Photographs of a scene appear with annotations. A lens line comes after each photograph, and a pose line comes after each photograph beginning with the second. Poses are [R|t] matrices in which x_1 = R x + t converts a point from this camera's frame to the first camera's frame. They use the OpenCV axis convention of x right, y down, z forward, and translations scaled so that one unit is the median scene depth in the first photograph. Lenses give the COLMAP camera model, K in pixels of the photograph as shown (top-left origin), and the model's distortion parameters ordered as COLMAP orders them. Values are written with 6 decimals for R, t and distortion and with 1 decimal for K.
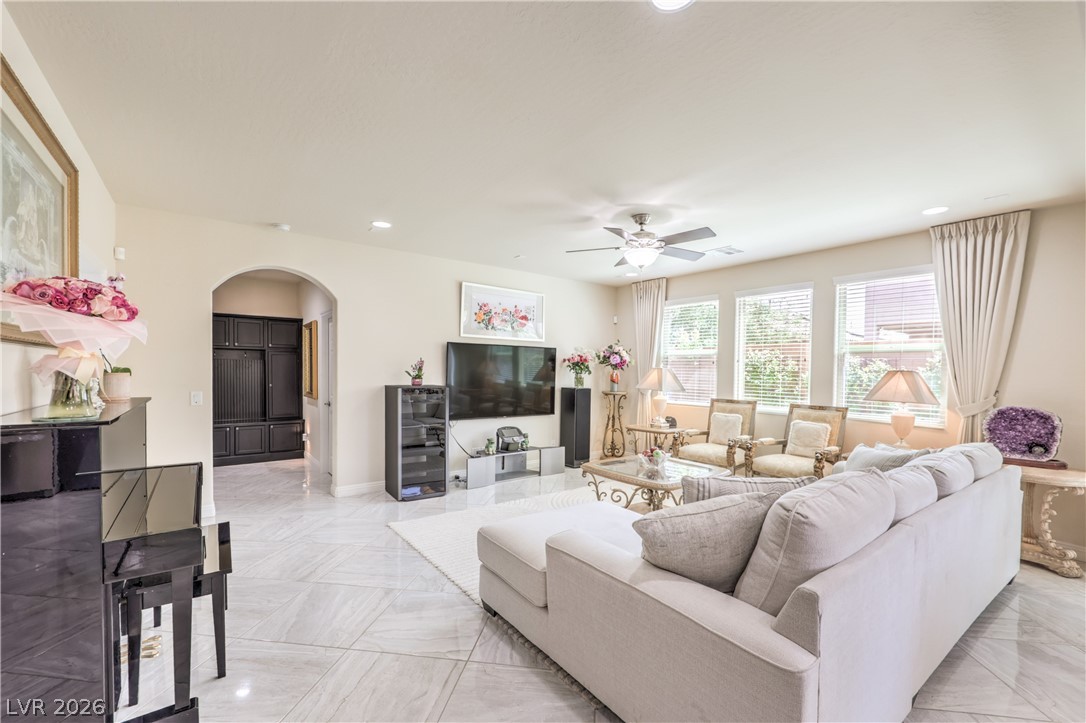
lens RADIAL K [[448.4, 0, 550.9], [0, 448.4, 377.2], [0, 0, 1]] dist [0.000036, 0.000065]
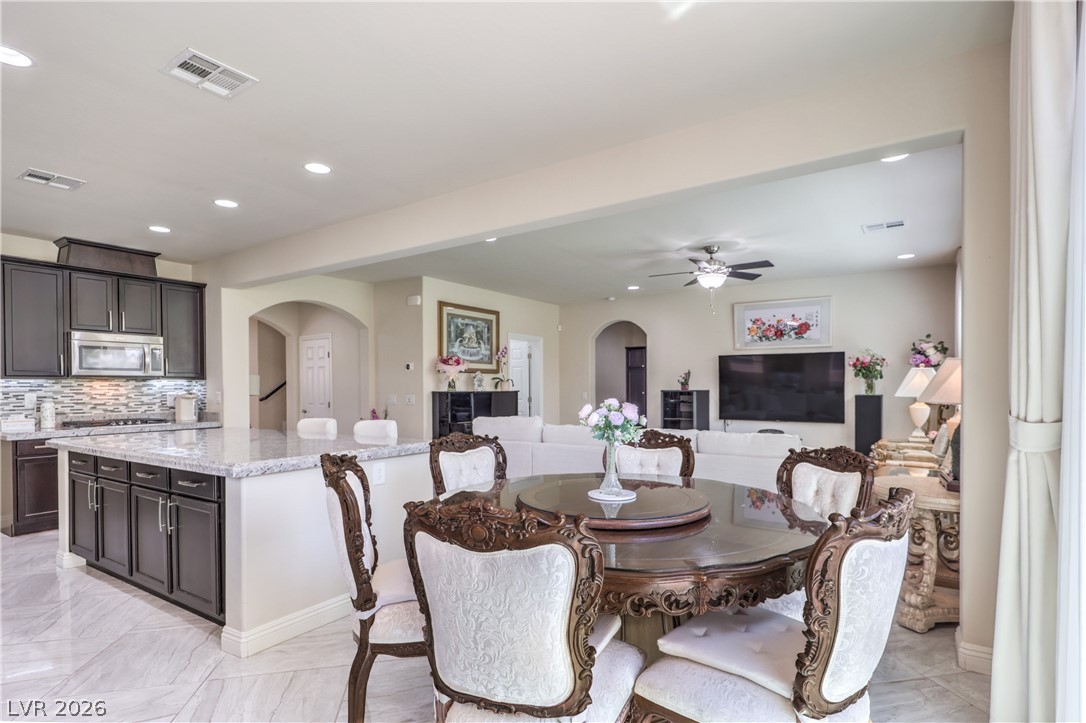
lens RADIAL K [[553.1, 0, 561.8], [0, 553.1, 390.6], [0, 0, 1]] dist [0.000258, 0.000384]
pose [[0.334419, -0.008810, -0.942383, 0.985032], [-0.006346, 0.999913, -0.011600, 0.035465], [0.942403, 0.009860, 0.334333, 0.074879]]
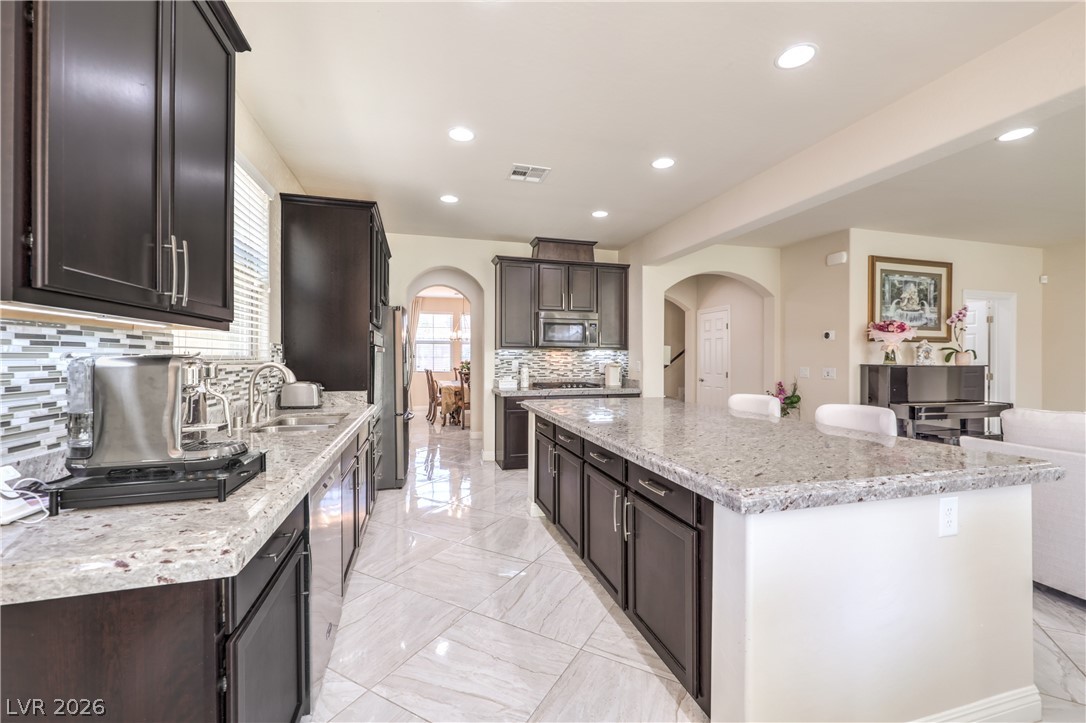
lens RADIAL K [[448.4, 0, 542.6], [0, 448.4, 357.8], [0, 0, 1]] dist [0.000036, 0.000065]
pose [[-0.367556, -0.013843, -0.929898, 0.719928], [-0.026560, 0.999638, -0.004383, 0.032133], [0.929622, 0.023087, -0.367791, -0.030828]]
